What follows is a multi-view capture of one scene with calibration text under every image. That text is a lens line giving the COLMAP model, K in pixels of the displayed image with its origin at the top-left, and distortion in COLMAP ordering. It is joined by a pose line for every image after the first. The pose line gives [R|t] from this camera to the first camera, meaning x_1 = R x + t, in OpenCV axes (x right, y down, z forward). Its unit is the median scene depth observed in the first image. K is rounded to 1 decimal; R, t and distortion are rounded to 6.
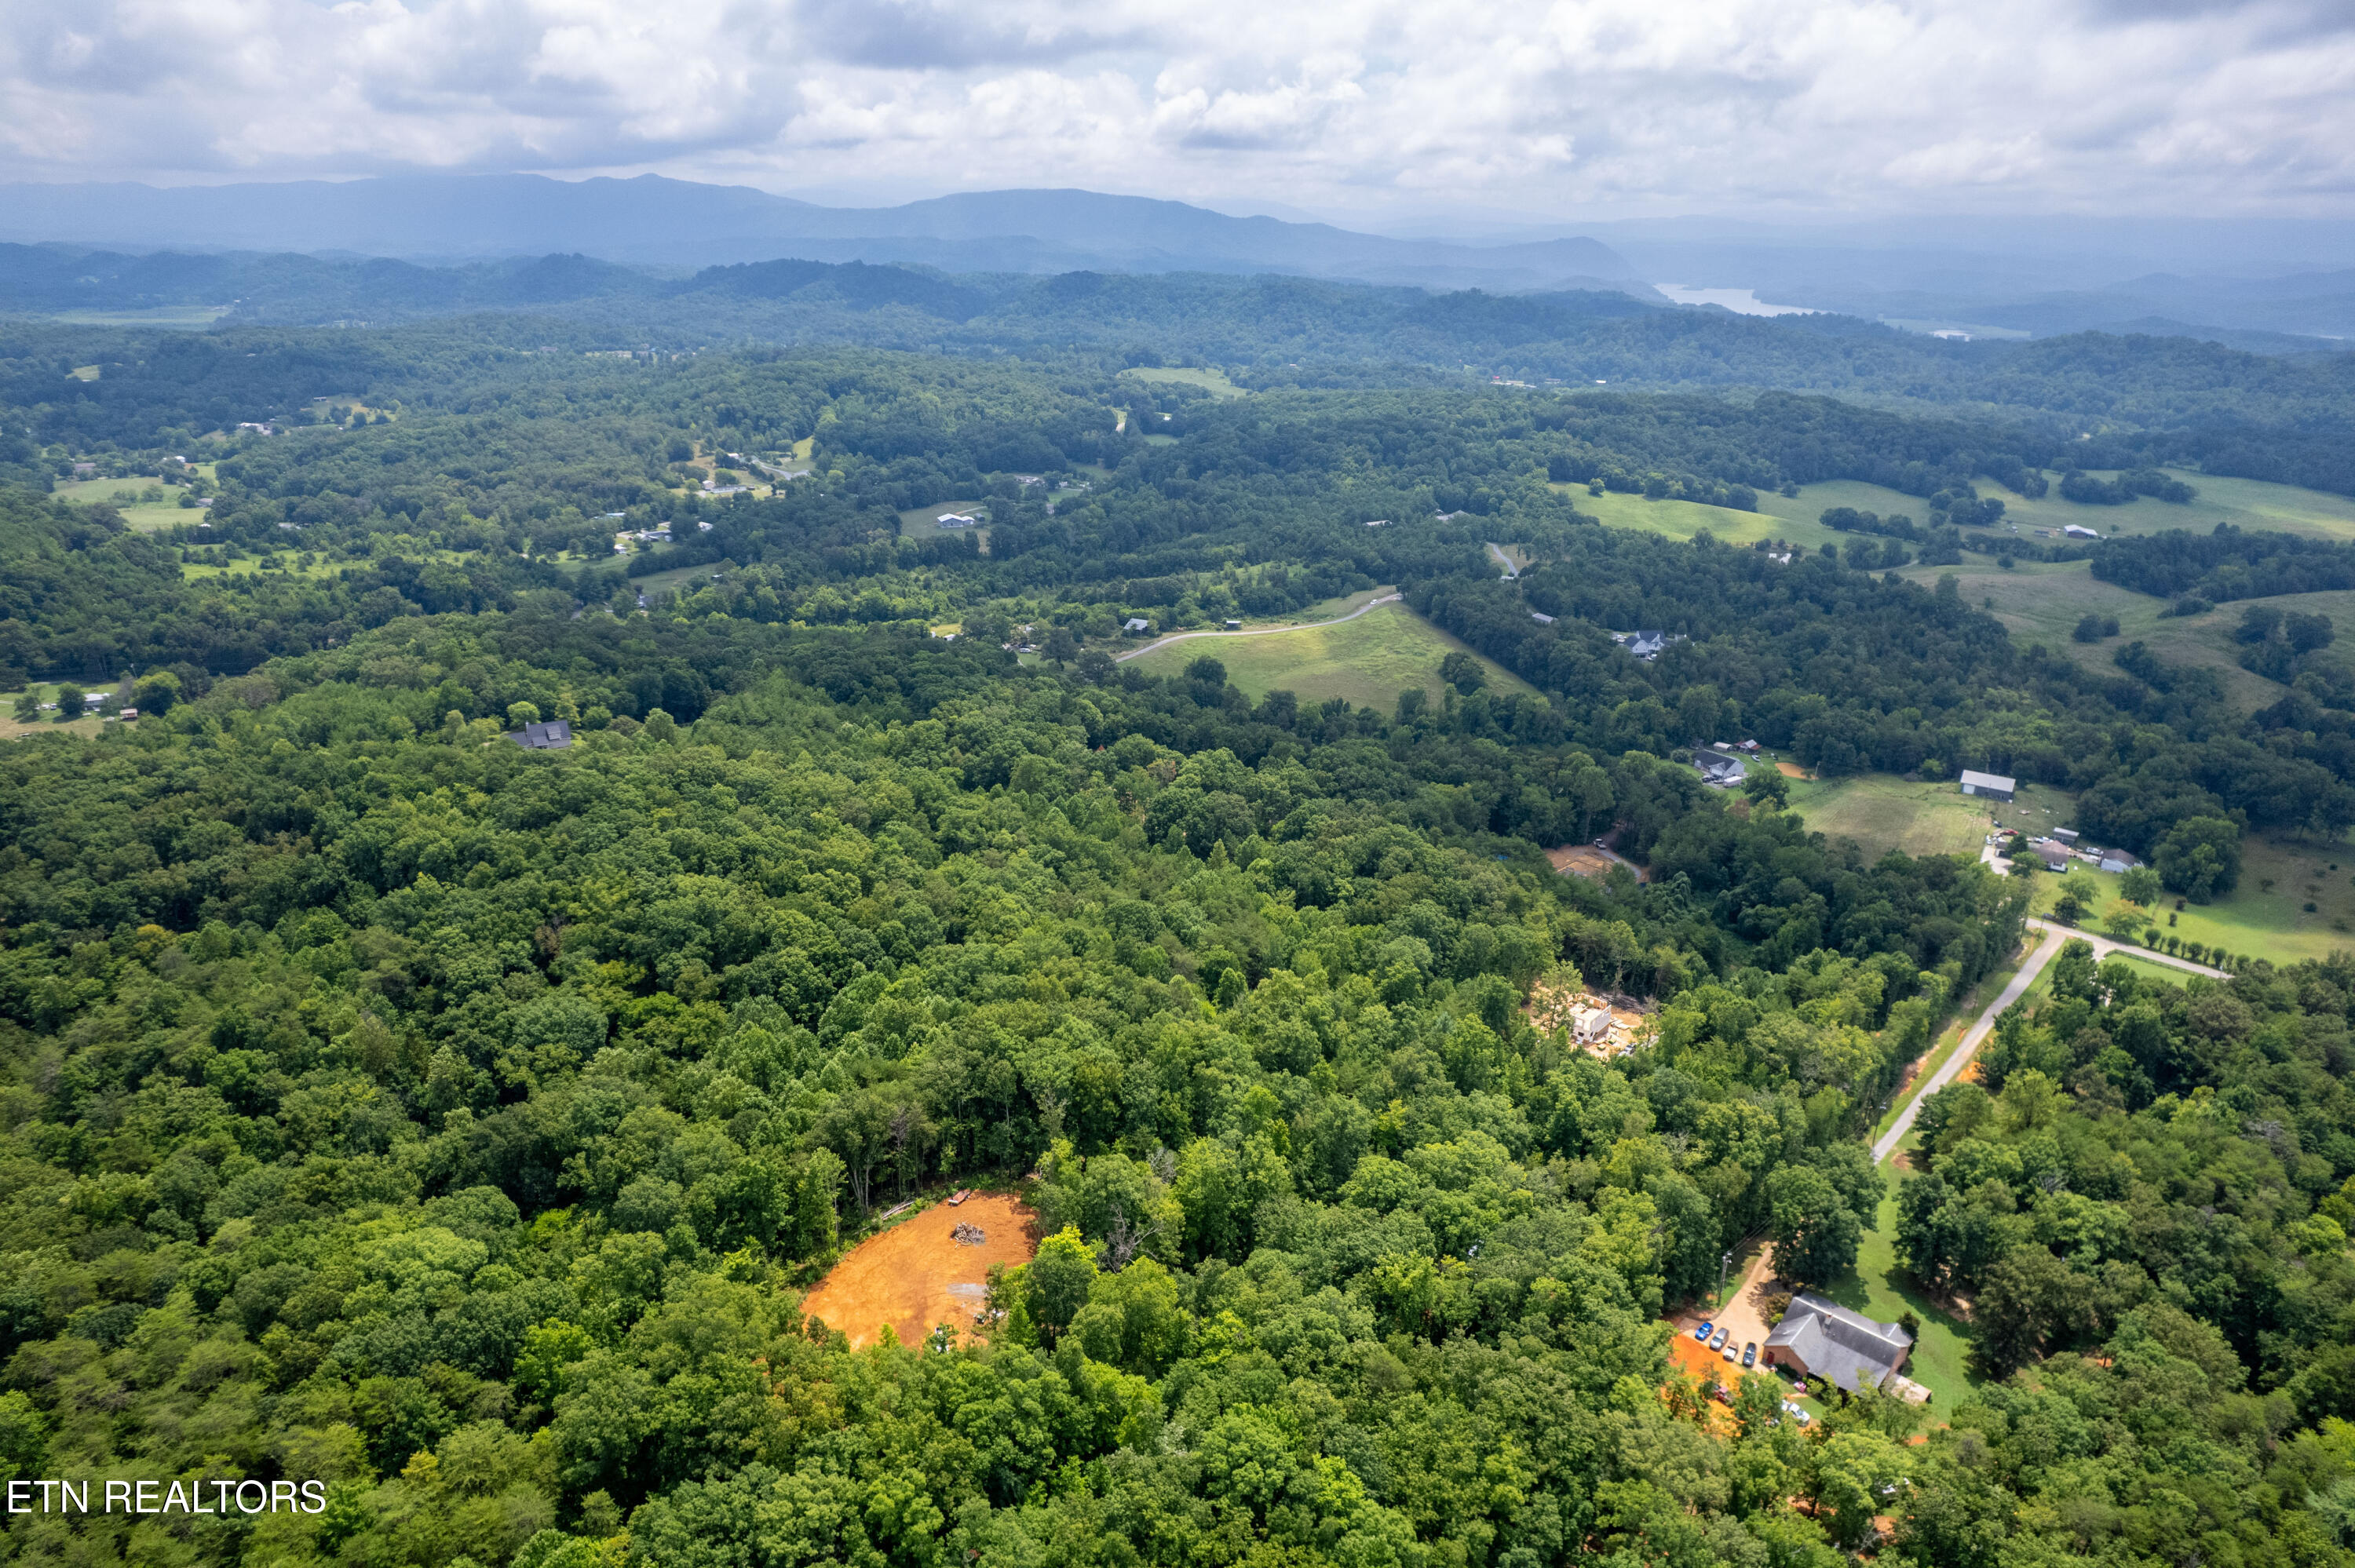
lens RADIAL K [[1514.3, 0, 1180.6], [0, 1514.3, 780.9], [0, 0, 1]] dist [-0.079747, 0.072252]
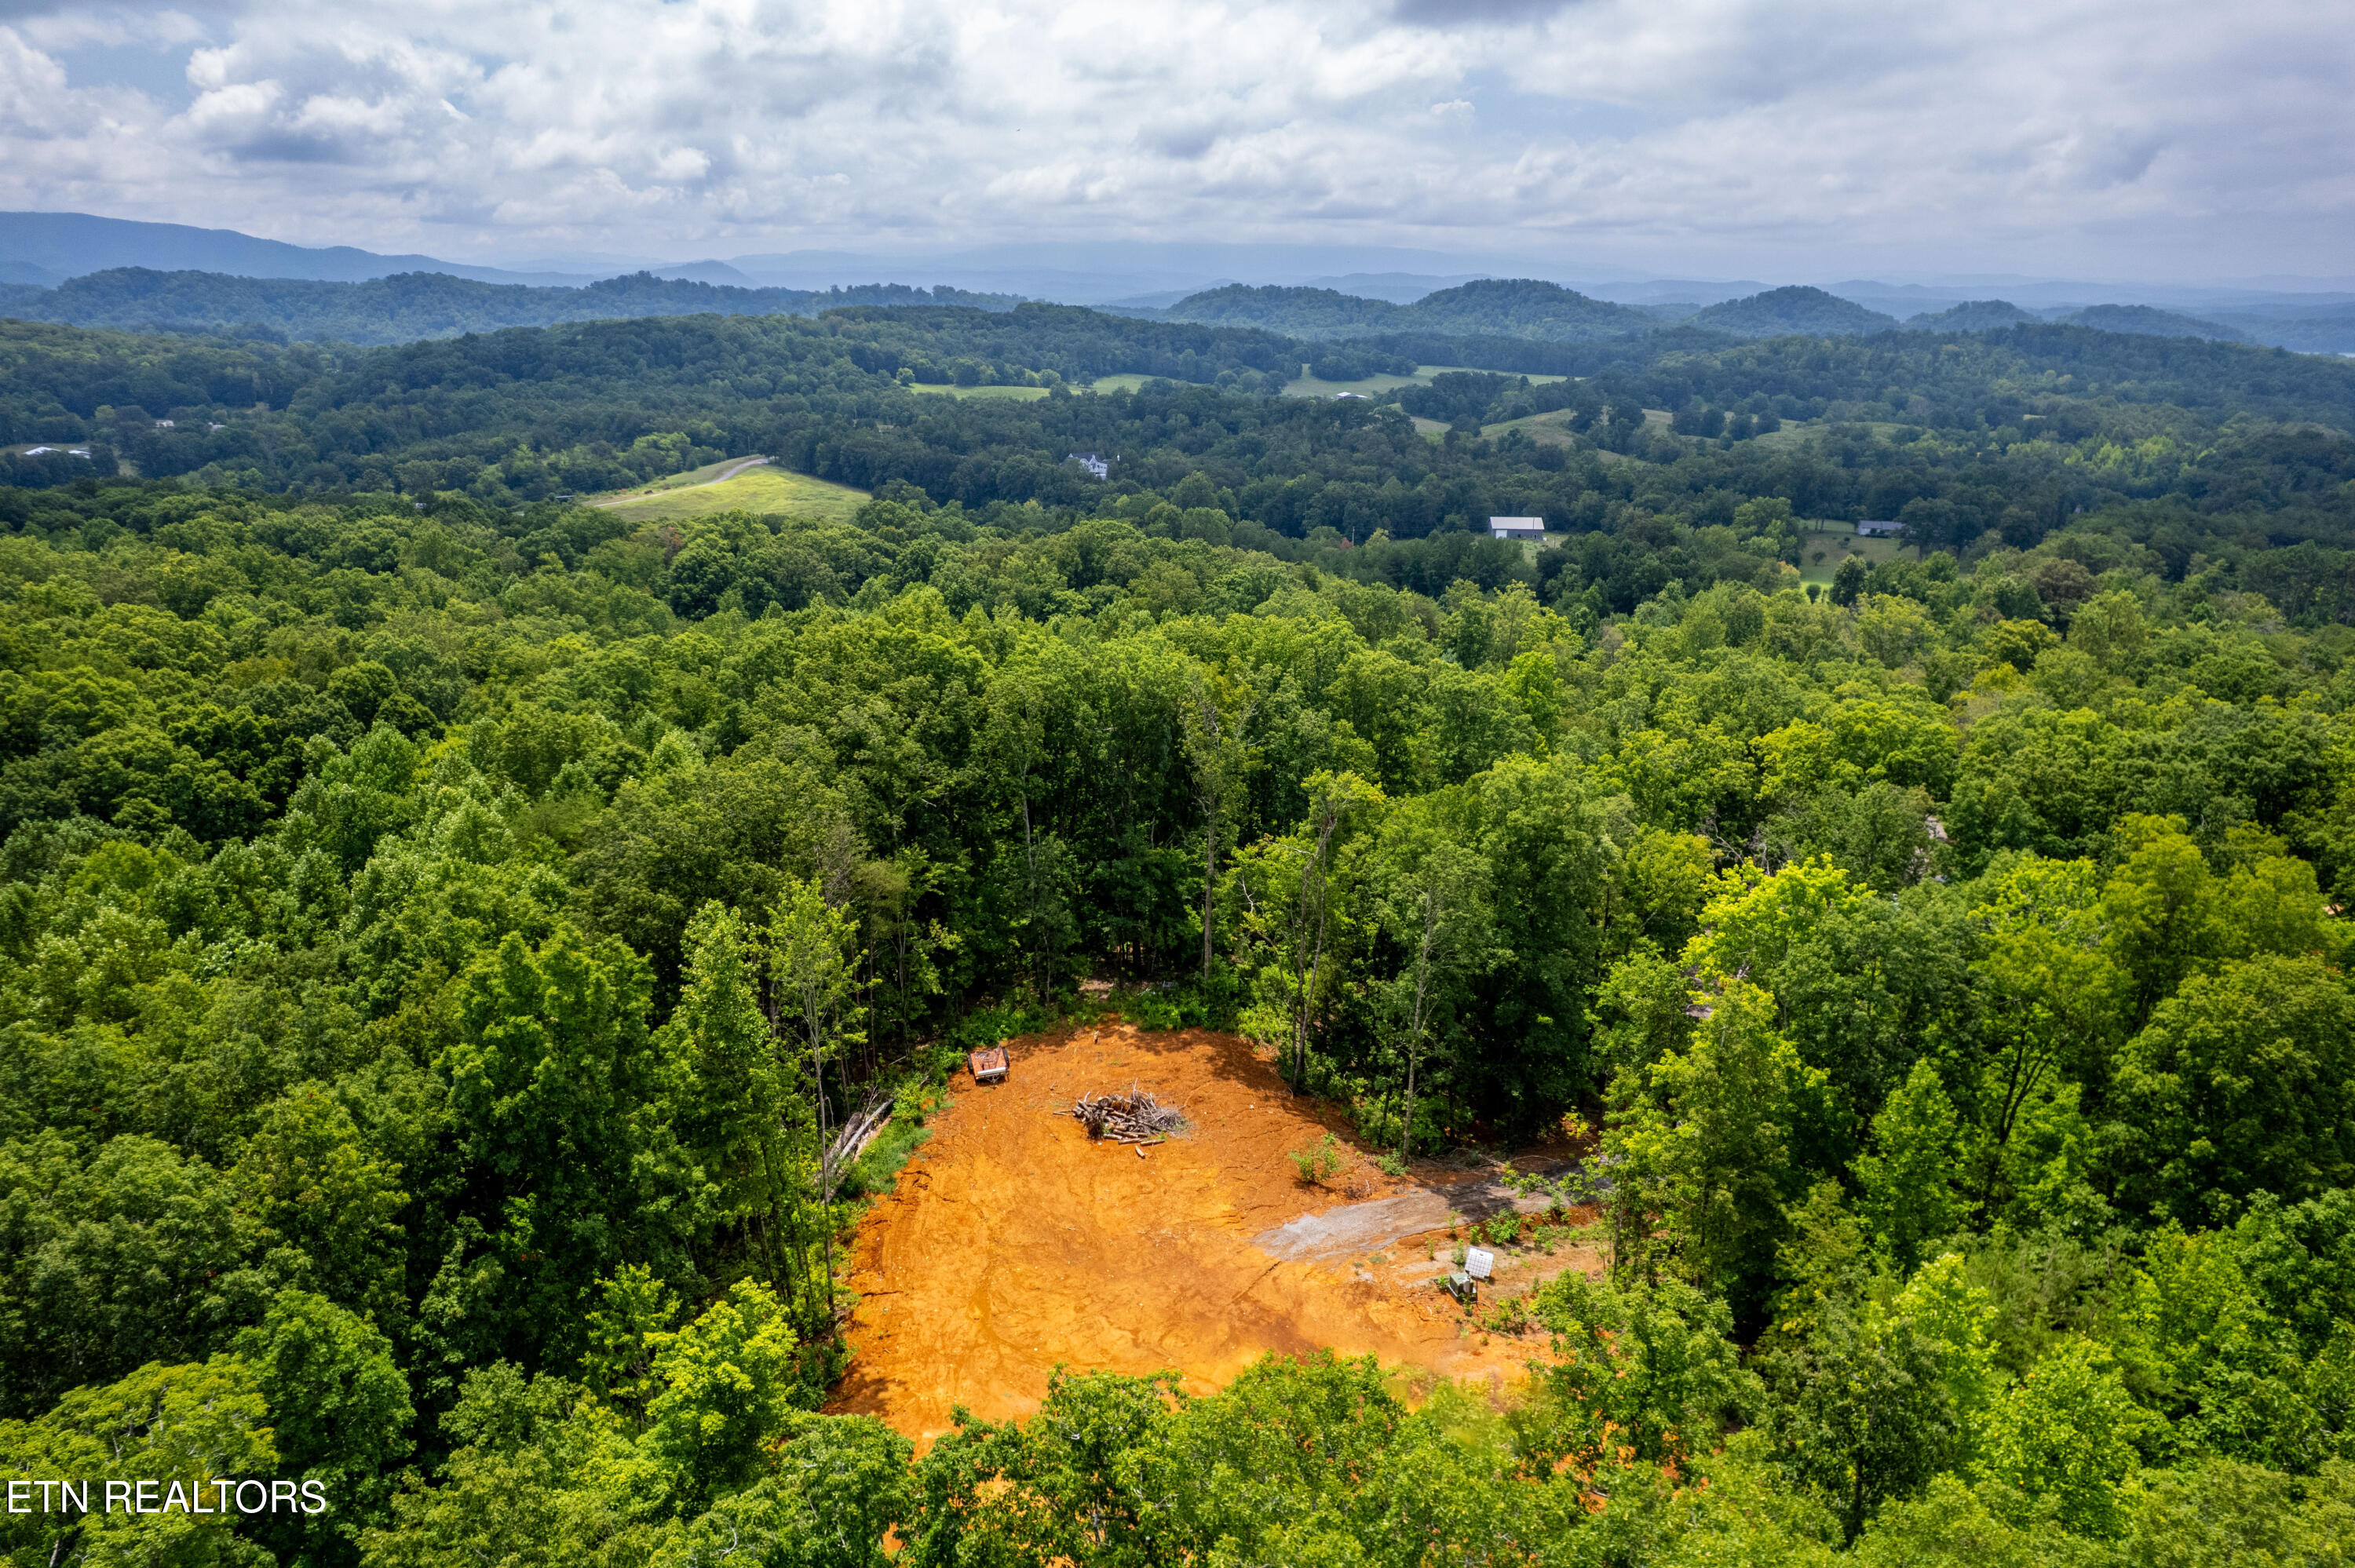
lens RADIAL K [[1514.3, 0, 1178.1], [0, 1514.3, 774.1], [0, 0, 1]] dist [-0.079747, 0.072252]
pose [[0.853626, -0.174078, 0.490937, -0.120659], [0.190052, 0.981616, 0.017609, 0.095037], [-0.484977, 0.078272, 0.871017, 0.297339]]
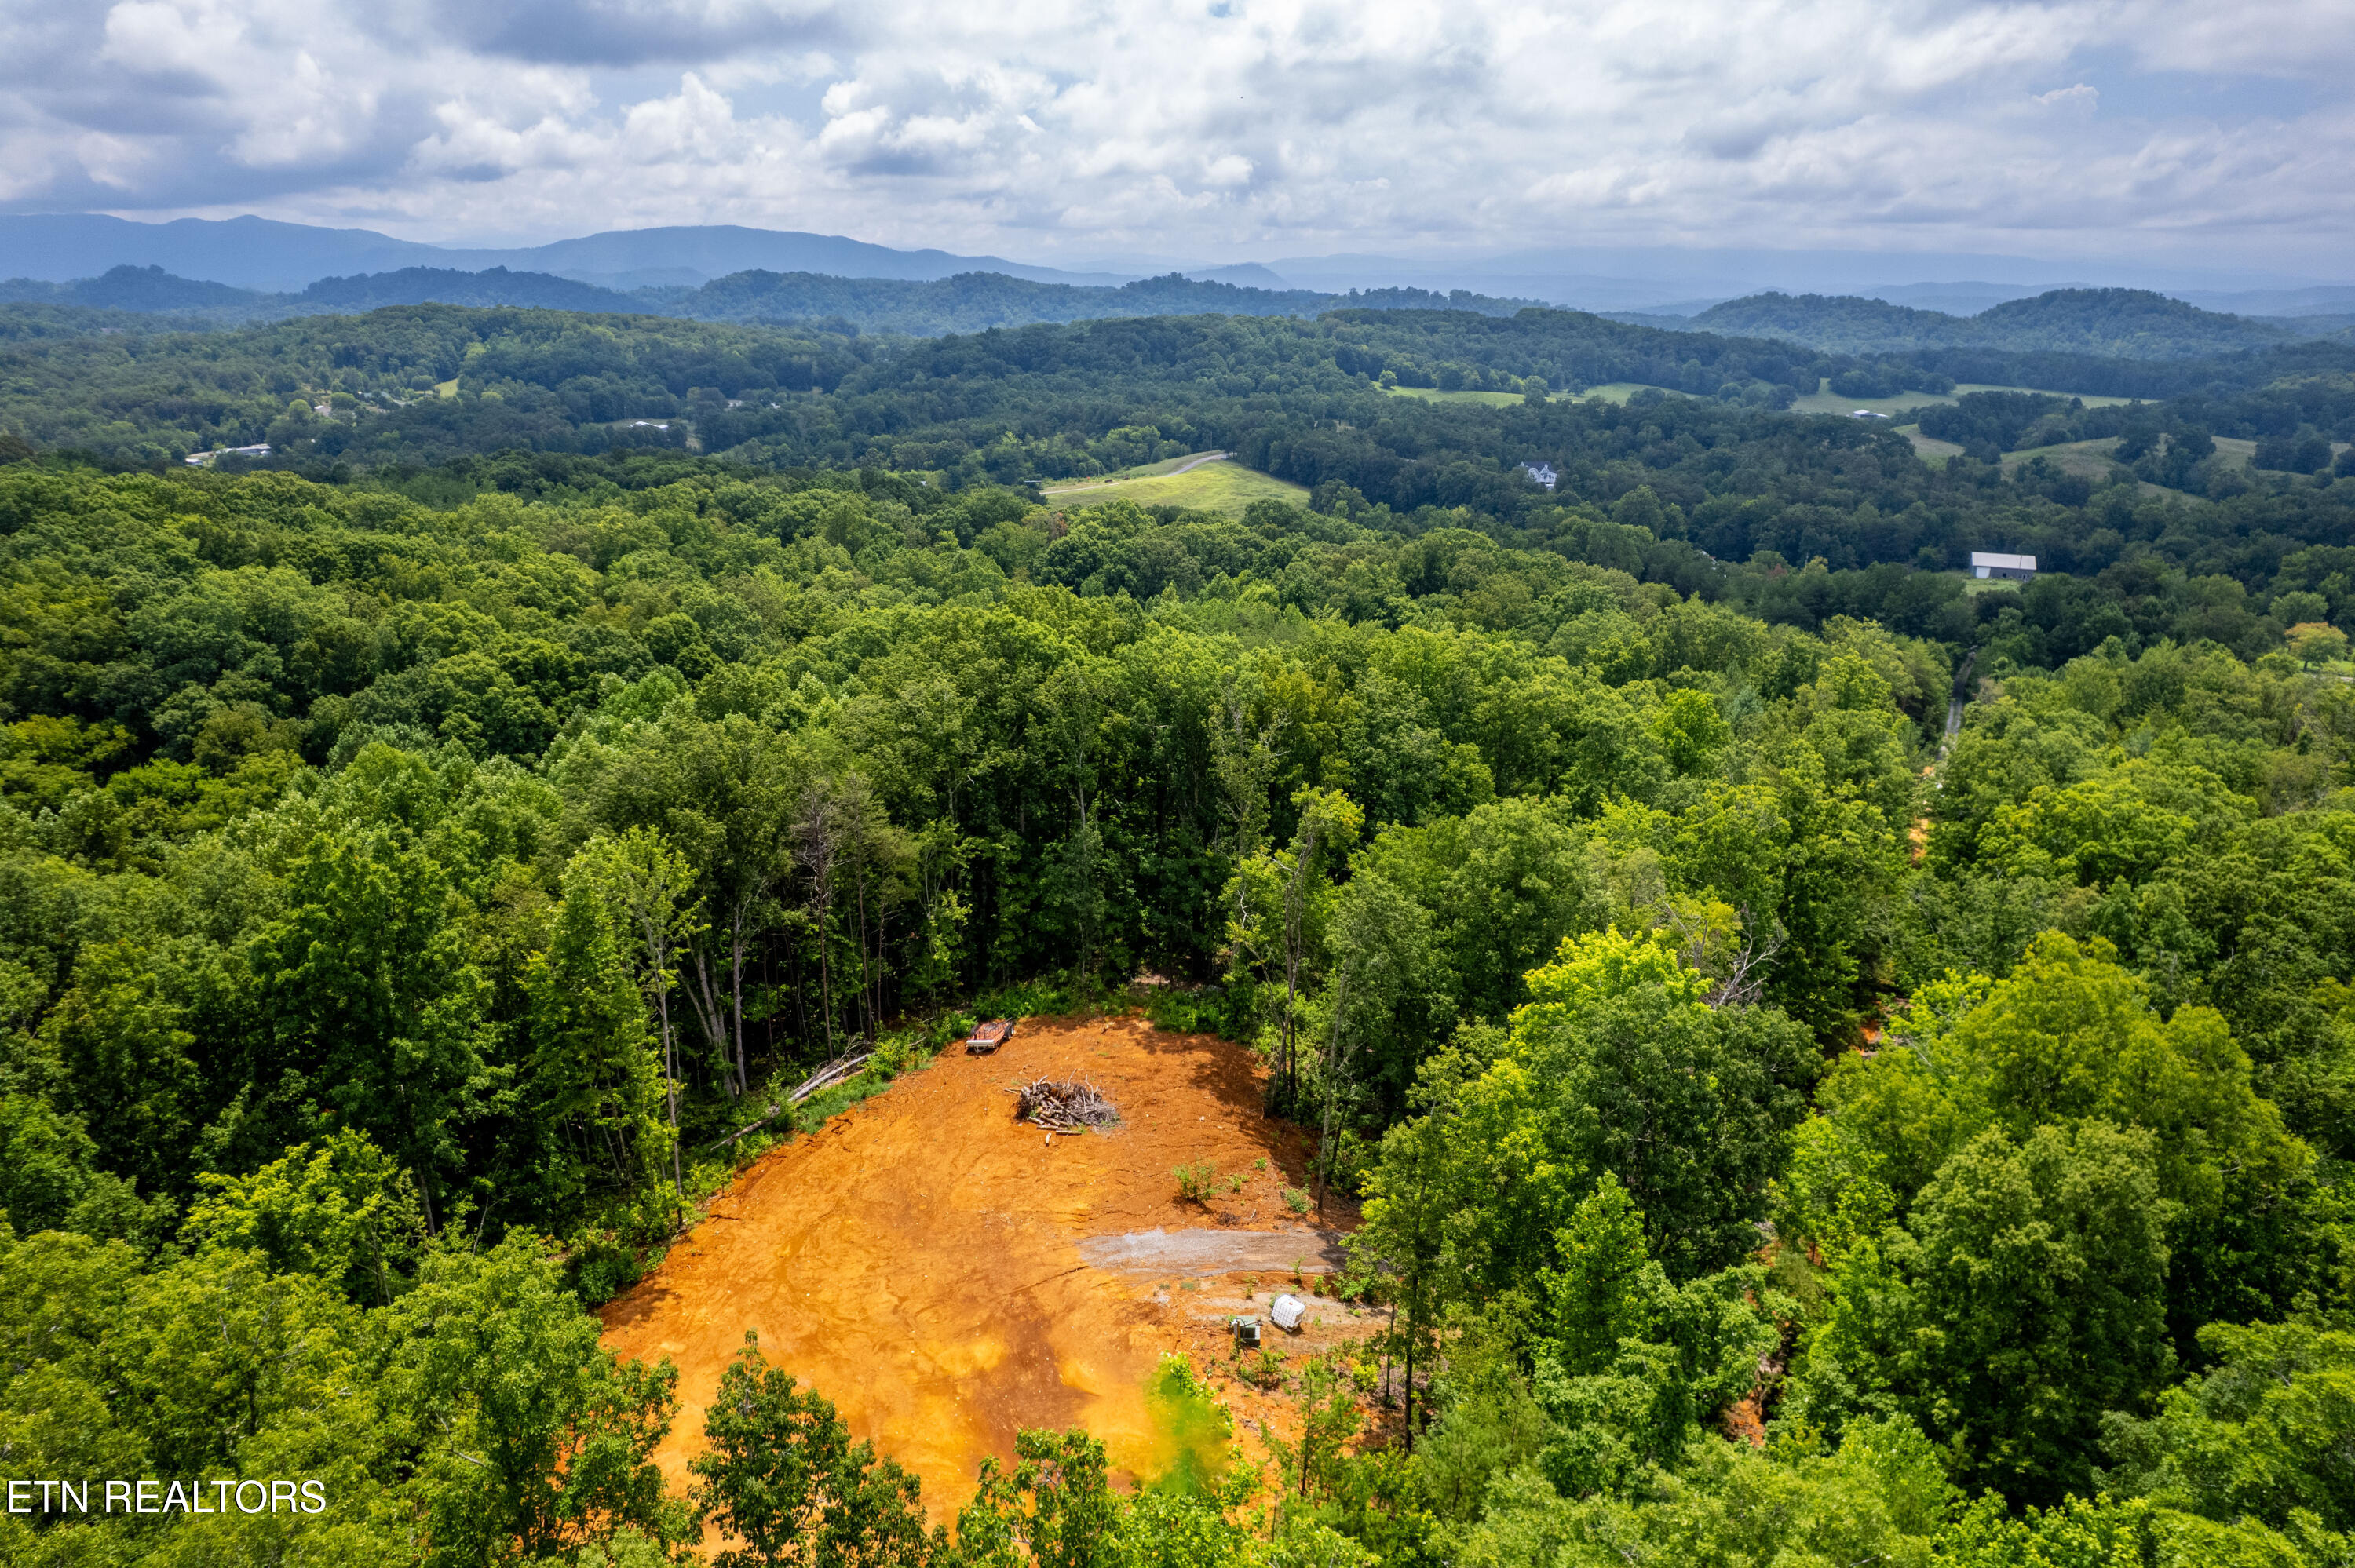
lens RADIAL K [[1514.3, 0, 1178.4], [0, 1514.3, 775.9], [0, 0, 1]] dist [-0.079747, 0.072252]
pose [[0.977560, -0.077078, 0.196050, -0.075464], [0.084148, 0.996060, -0.027979, 0.102027], [-0.193121, 0.043849, 0.980195, 0.281301]]
